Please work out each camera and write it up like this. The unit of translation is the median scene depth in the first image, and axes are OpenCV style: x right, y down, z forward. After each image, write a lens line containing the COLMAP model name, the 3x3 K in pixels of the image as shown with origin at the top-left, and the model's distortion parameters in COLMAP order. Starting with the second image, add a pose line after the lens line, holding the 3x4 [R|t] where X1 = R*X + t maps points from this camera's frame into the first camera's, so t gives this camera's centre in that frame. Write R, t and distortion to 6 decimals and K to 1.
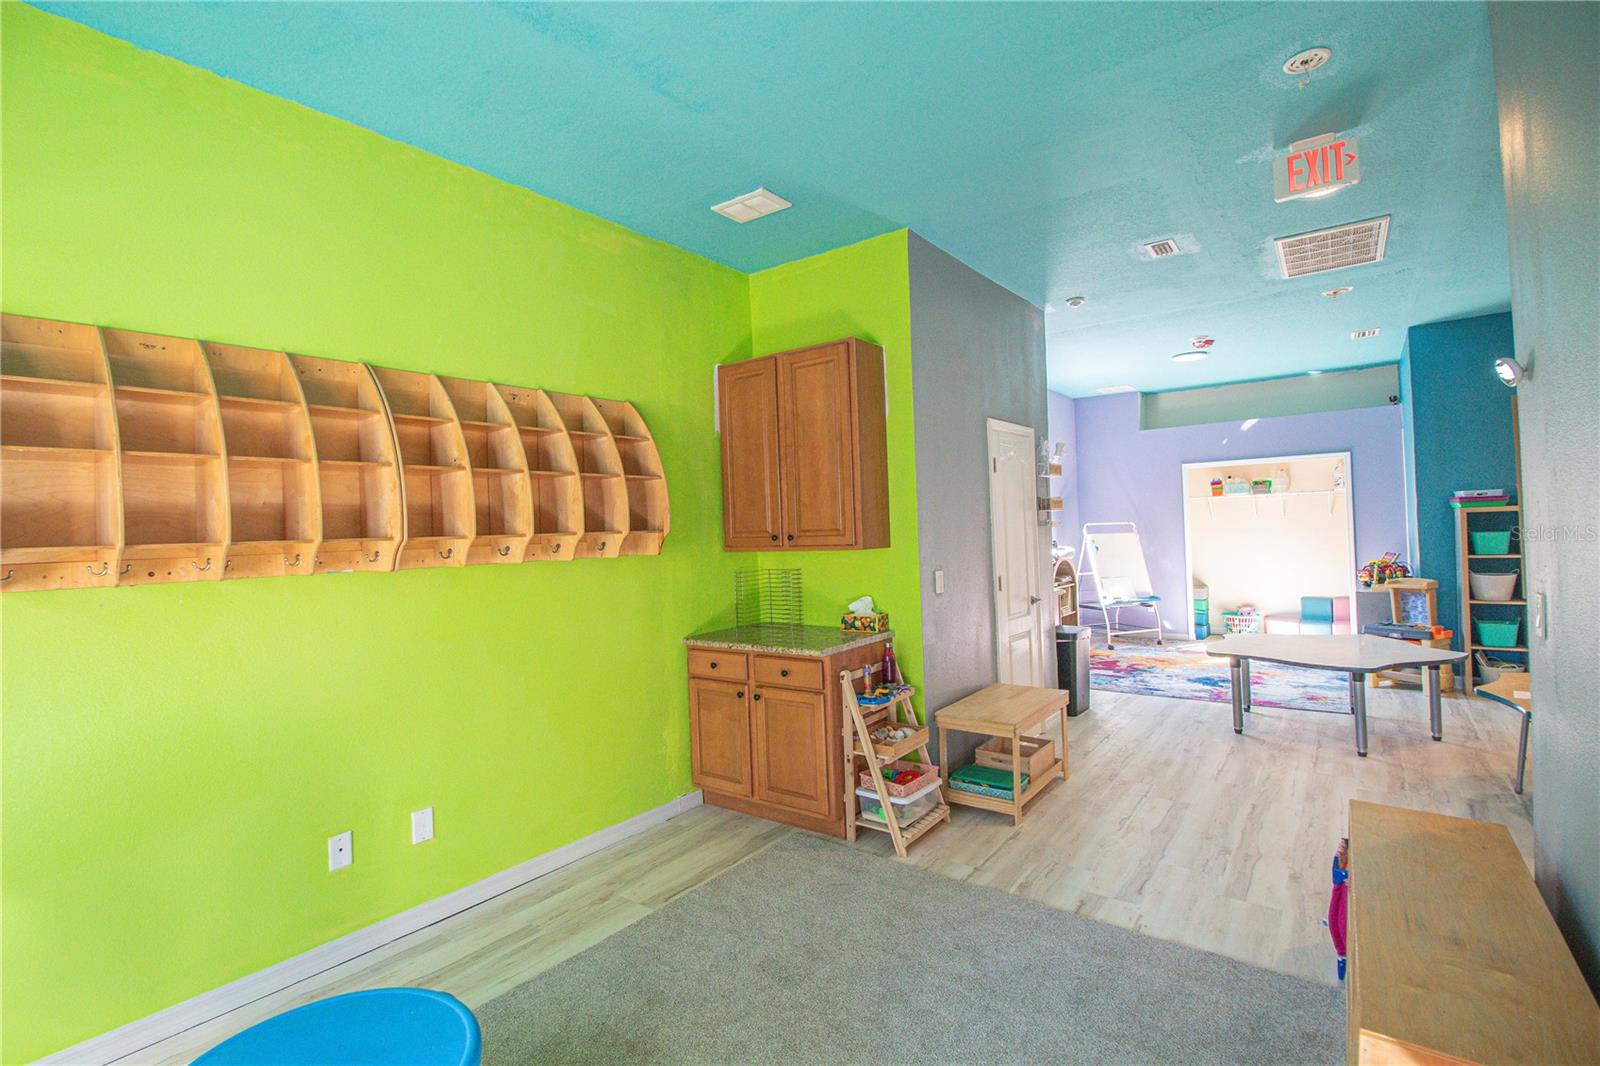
lens RADIAL K [[737.2, 0, 795.9], [0, 737.2, 525.3], [0, 0, 1]] dist [-0.000340, -0.012263]
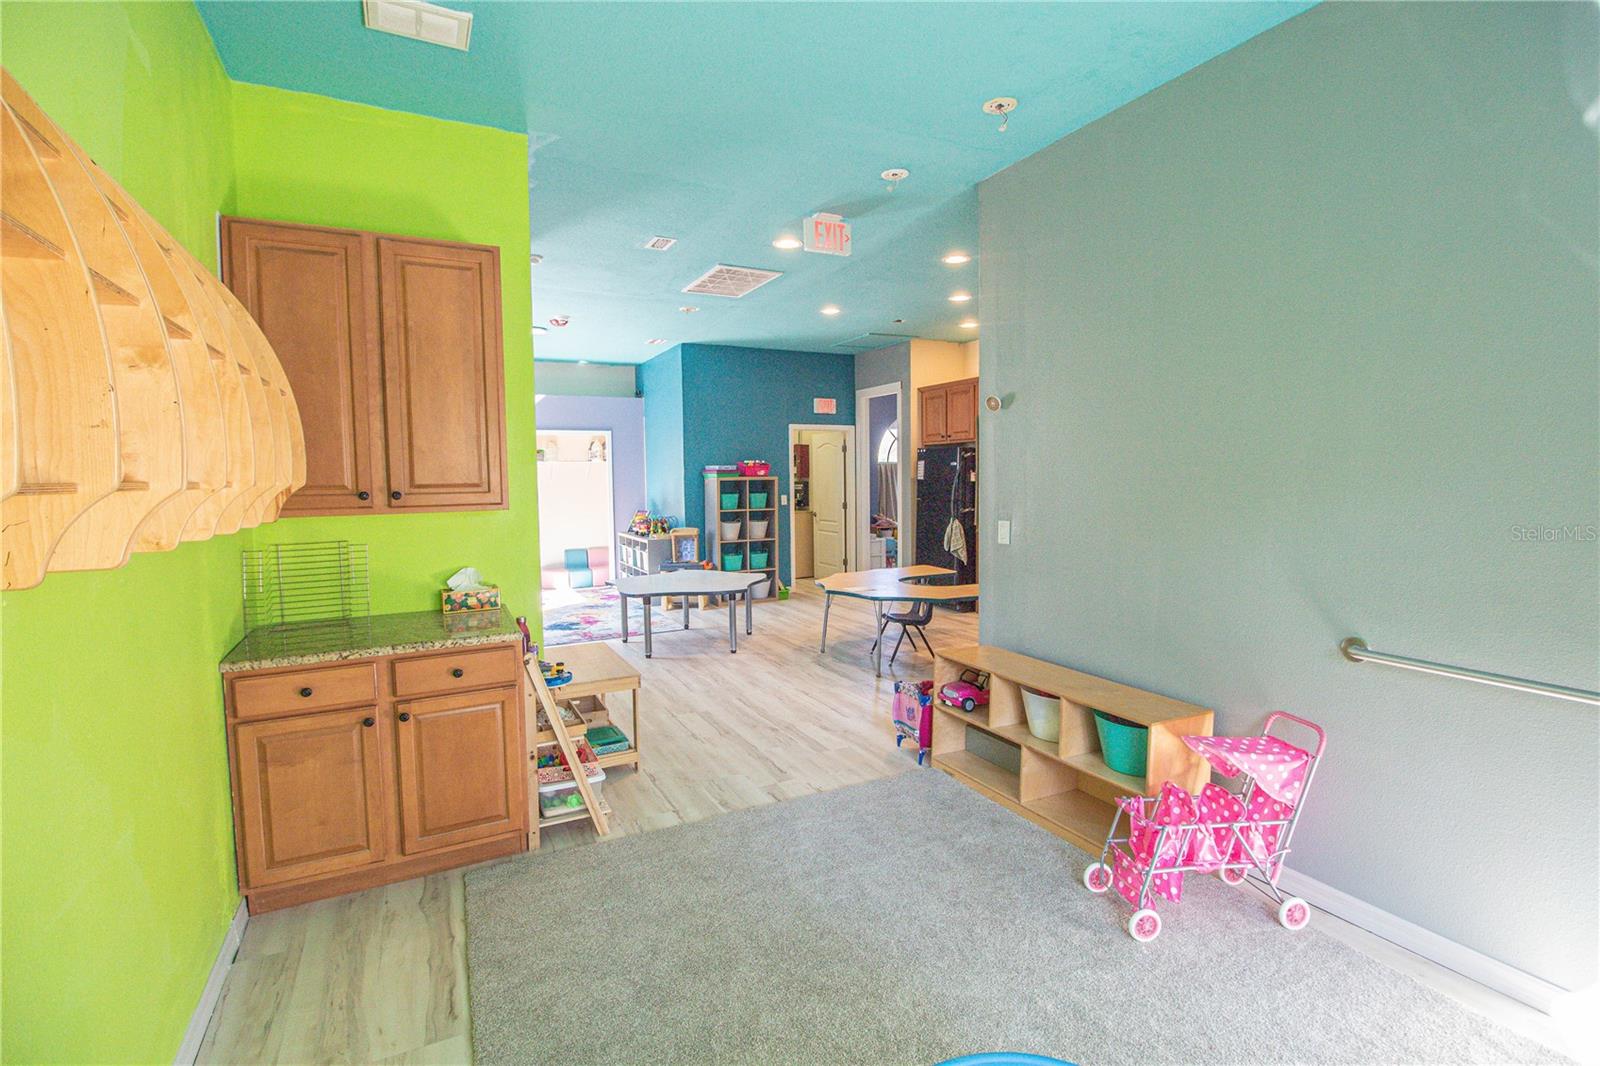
lens RADIAL K [[737.2, 0, 803.0], [0, 737.2, 525.3], [0, 0, 1]] dist [-0.000340, -0.012263]
pose [[0.426064, -0.034895, 0.904020, -0.524490], [-0.006116, 0.999122, 0.041449, 0.014439], [-0.904672, -0.023189, 0.425477, 0.345316]]
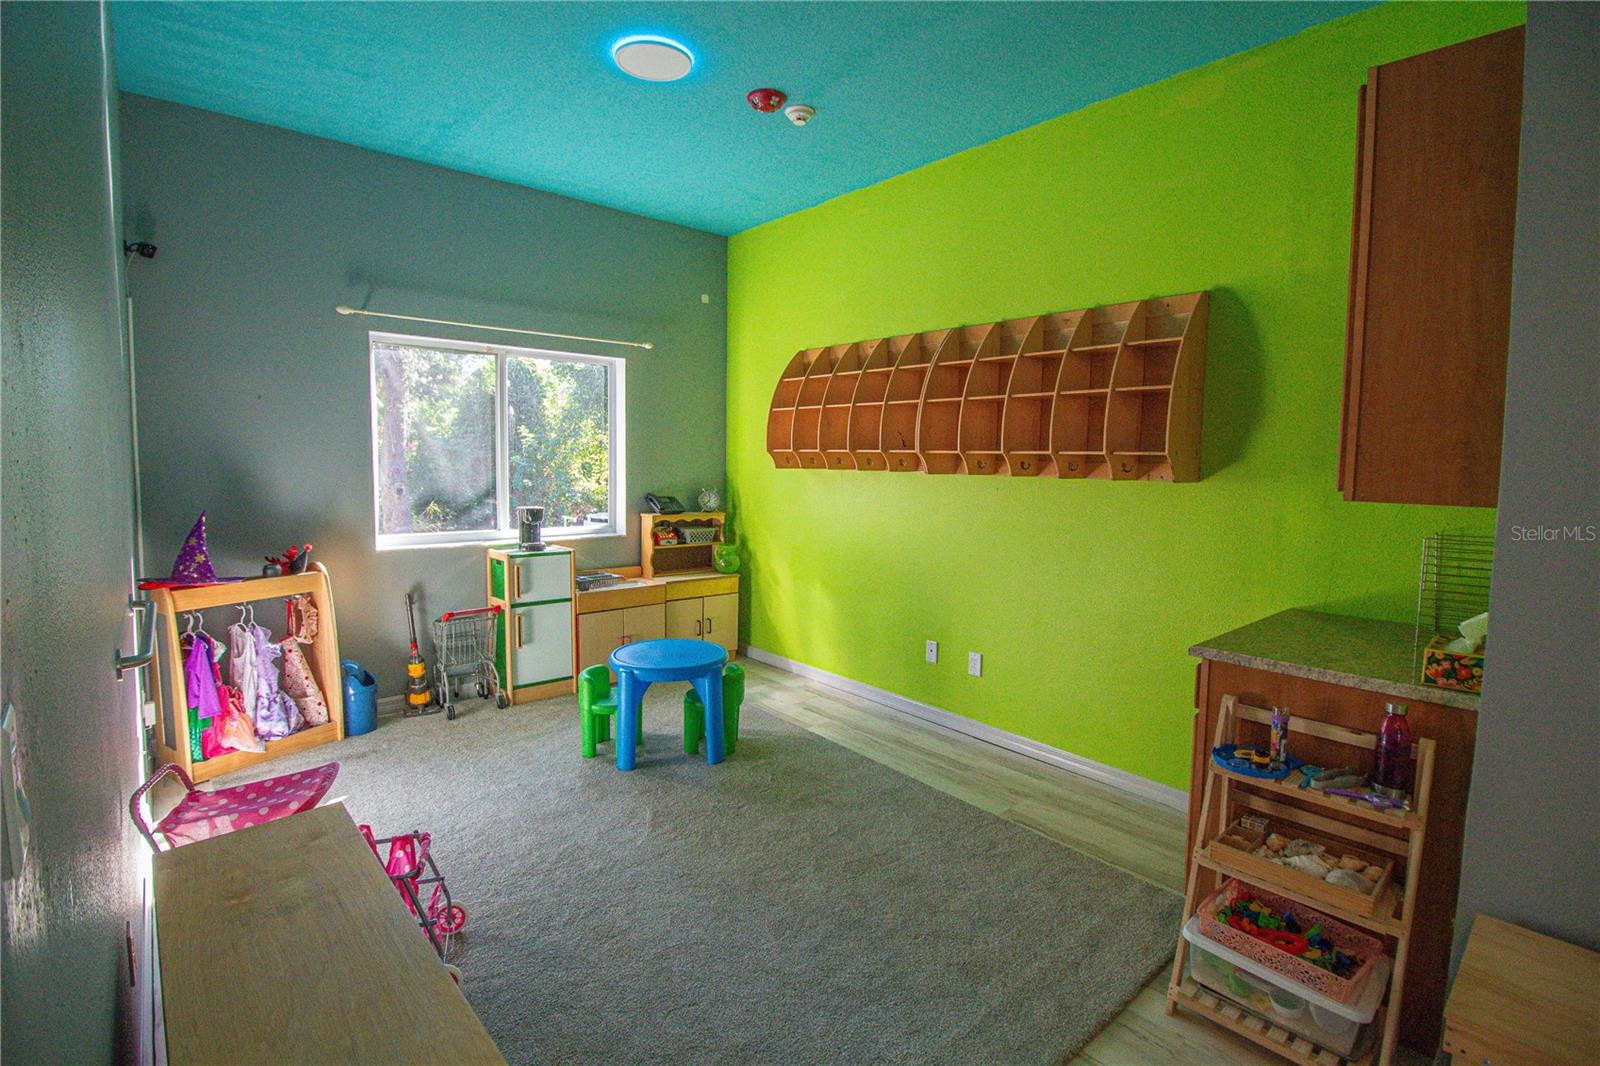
lens RADIAL K [[737.2, 0, 797.8], [0, 737.2, 518.3], [0, 0, 1]] dist [-0.000340, -0.012263]
pose [[-0.198132, 0.108715, -0.974128, 0.665716], [-0.006562, 0.993661, 0.112230, -0.007903], [0.980153, 0.028628, -0.196163, 0.730948]]
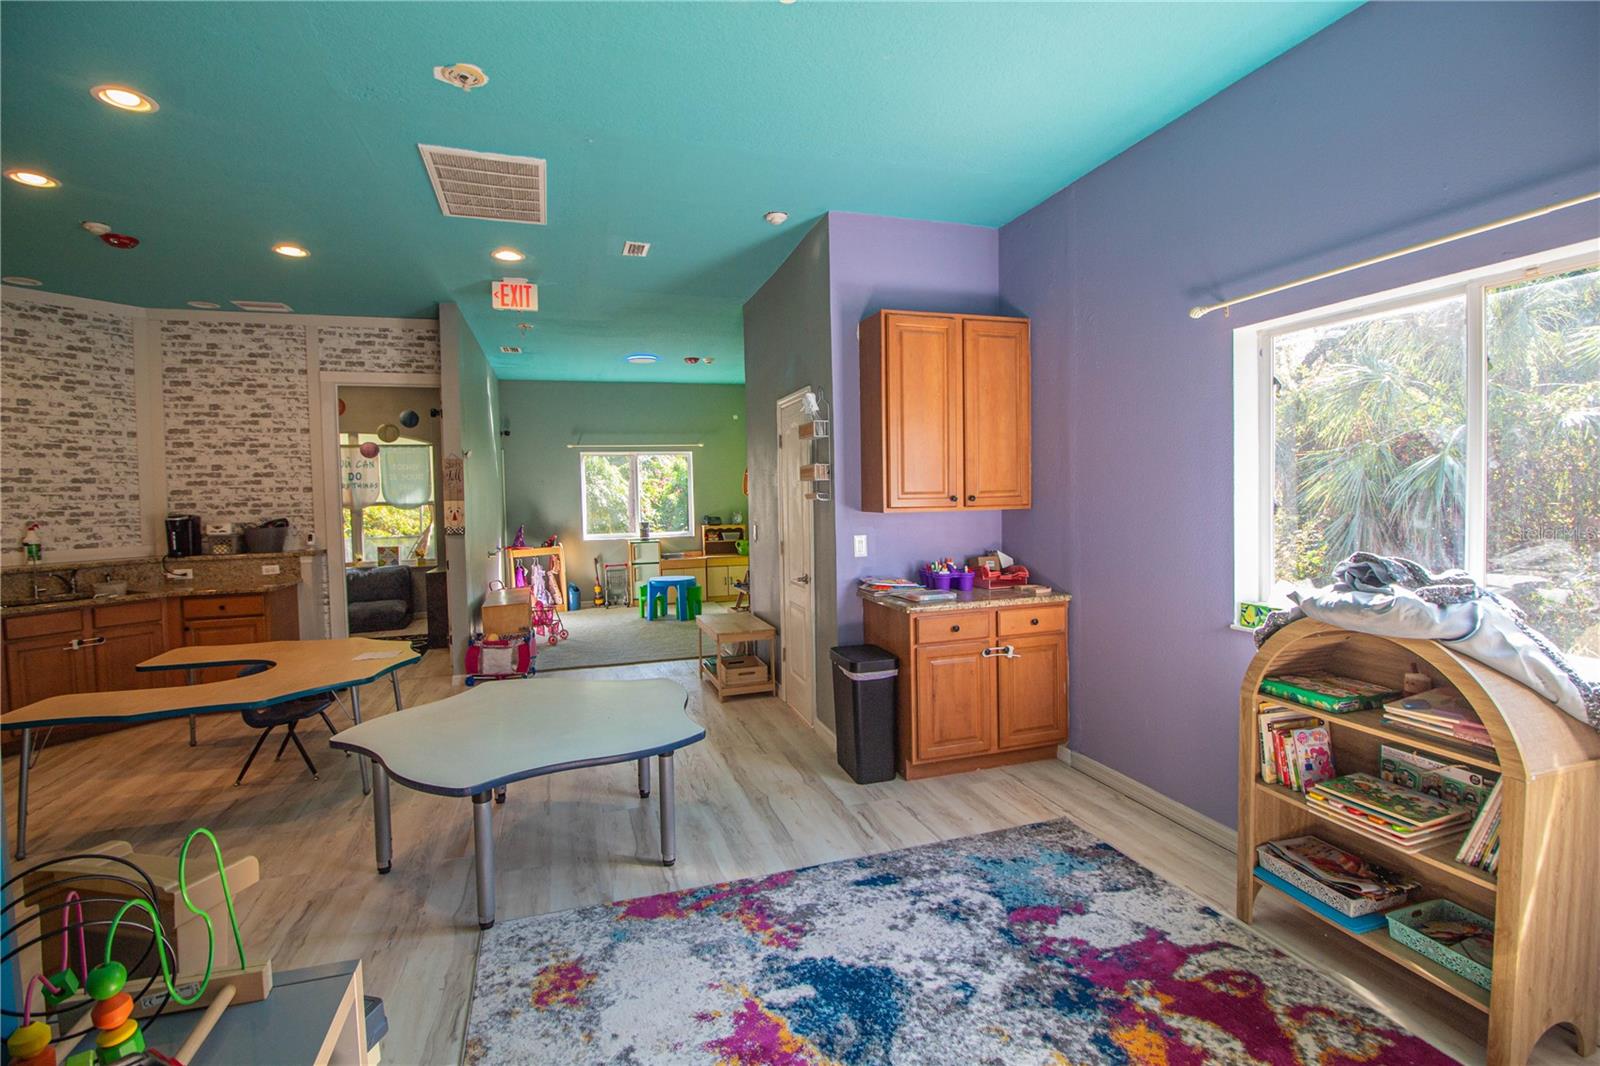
lens RADIAL K [[737.2, 0, 795.7], [0, 737.2, 527.4], [0, 0, 1]] dist [-0.000340, -0.012263]
pose [[-0.570682, 0.083012, -0.816965, 1.496858], [0.043293, 0.996535, 0.071016, -0.038189], [0.820029, 0.005158, -0.572298, 2.100801]]
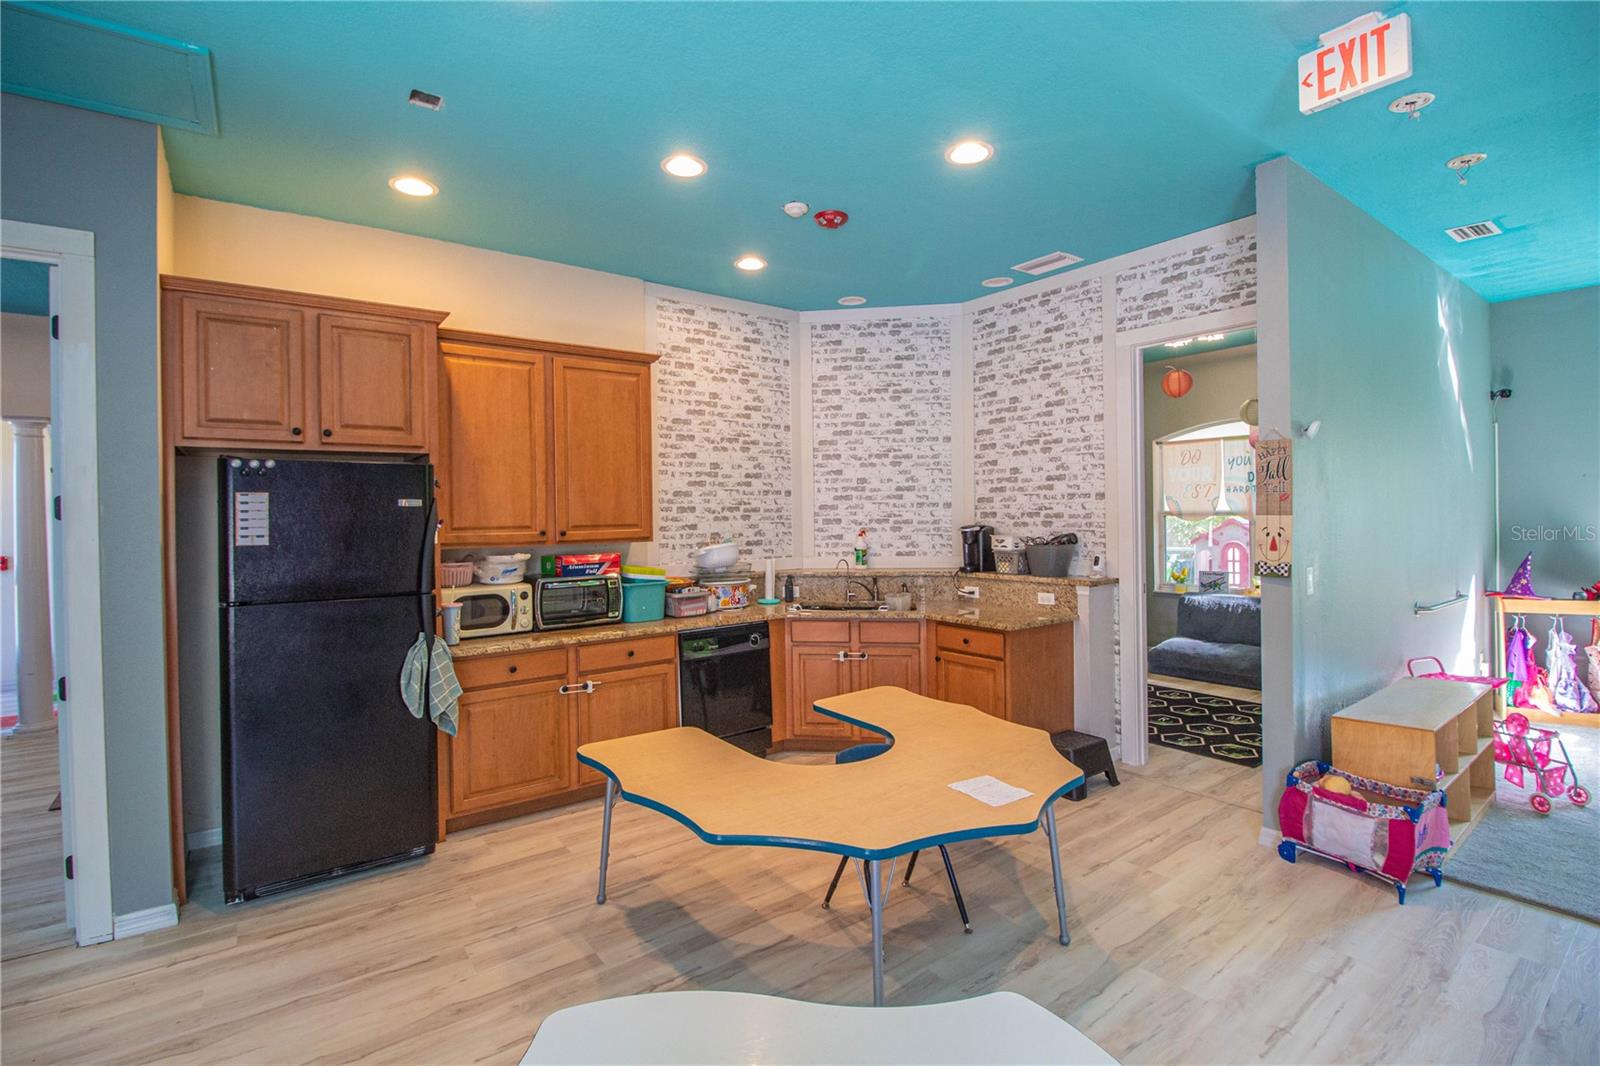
lens RADIAL K [[737.2, 0, 799.1], [0, 737.2, 516.9], [0, 0, 1]] dist [-0.000340, -0.012263]
pose [[-0.961842, 0.044611, 0.269943, 0.908939], [0.044583, 0.998986, -0.006238, -0.032651], [-0.269948, 0.006035, -0.962856, 1.573998]]
